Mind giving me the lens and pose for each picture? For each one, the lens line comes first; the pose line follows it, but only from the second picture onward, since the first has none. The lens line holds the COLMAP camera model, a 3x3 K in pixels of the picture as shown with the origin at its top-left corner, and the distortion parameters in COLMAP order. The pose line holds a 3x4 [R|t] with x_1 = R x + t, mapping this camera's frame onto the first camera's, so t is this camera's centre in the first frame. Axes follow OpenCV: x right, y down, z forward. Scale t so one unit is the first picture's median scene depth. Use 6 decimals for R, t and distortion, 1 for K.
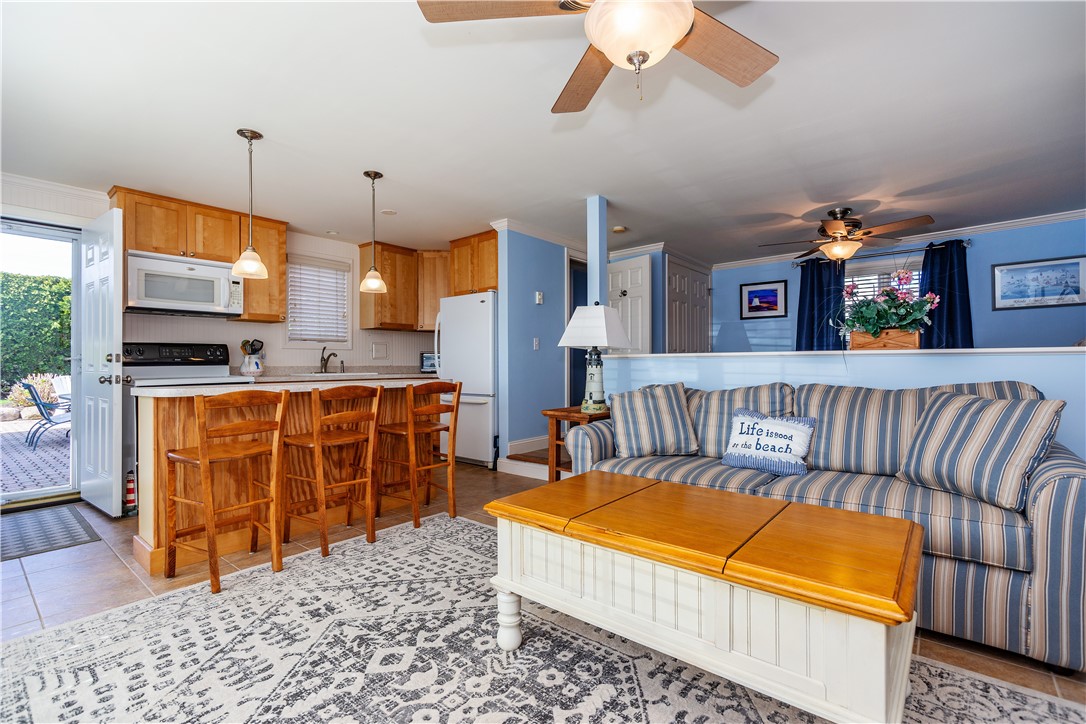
lens RADIAL K [[487.2, 0, 543.0], [0, 487.2, 362.0], [0, 0, 1]] dist [0.001420, 0.000615]
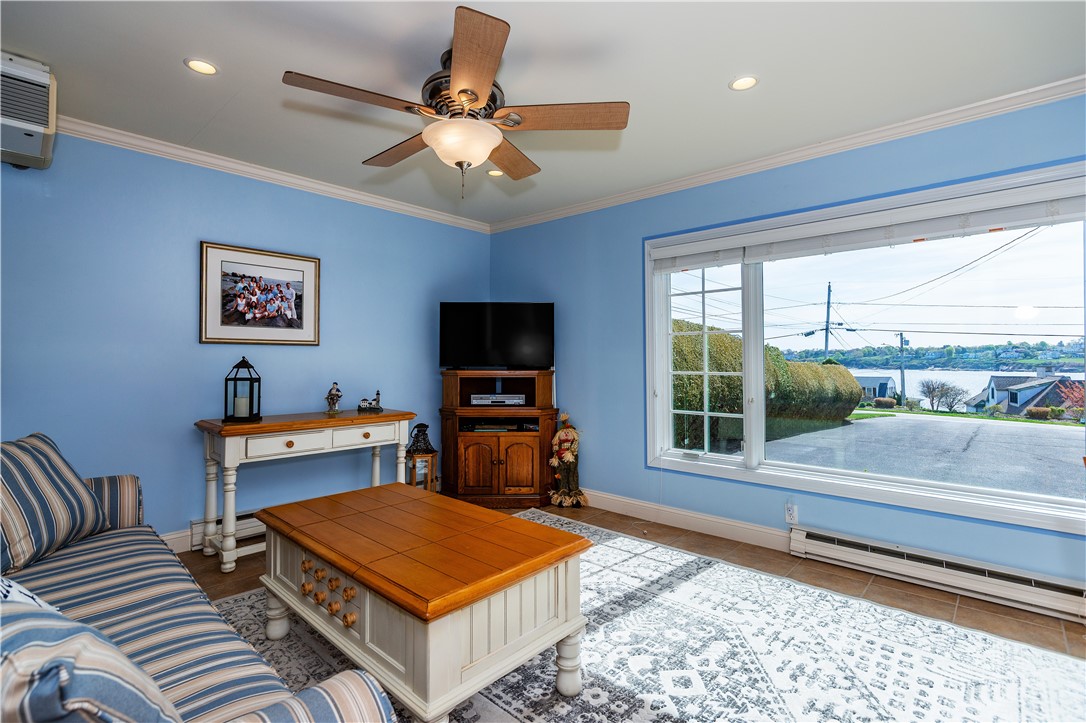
lens RADIAL K [[487.2, 0, 543.0], [0, 487.2, 361.5], [0, 0, 1]] dist [0.001420, 0.000615]
pose [[-0.999190, 0.007326, 0.039576, -0.063761], [0.007190, 0.999968, -0.003585, -0.062595], [-0.039601, -0.003298, -0.999210, 2.046496]]
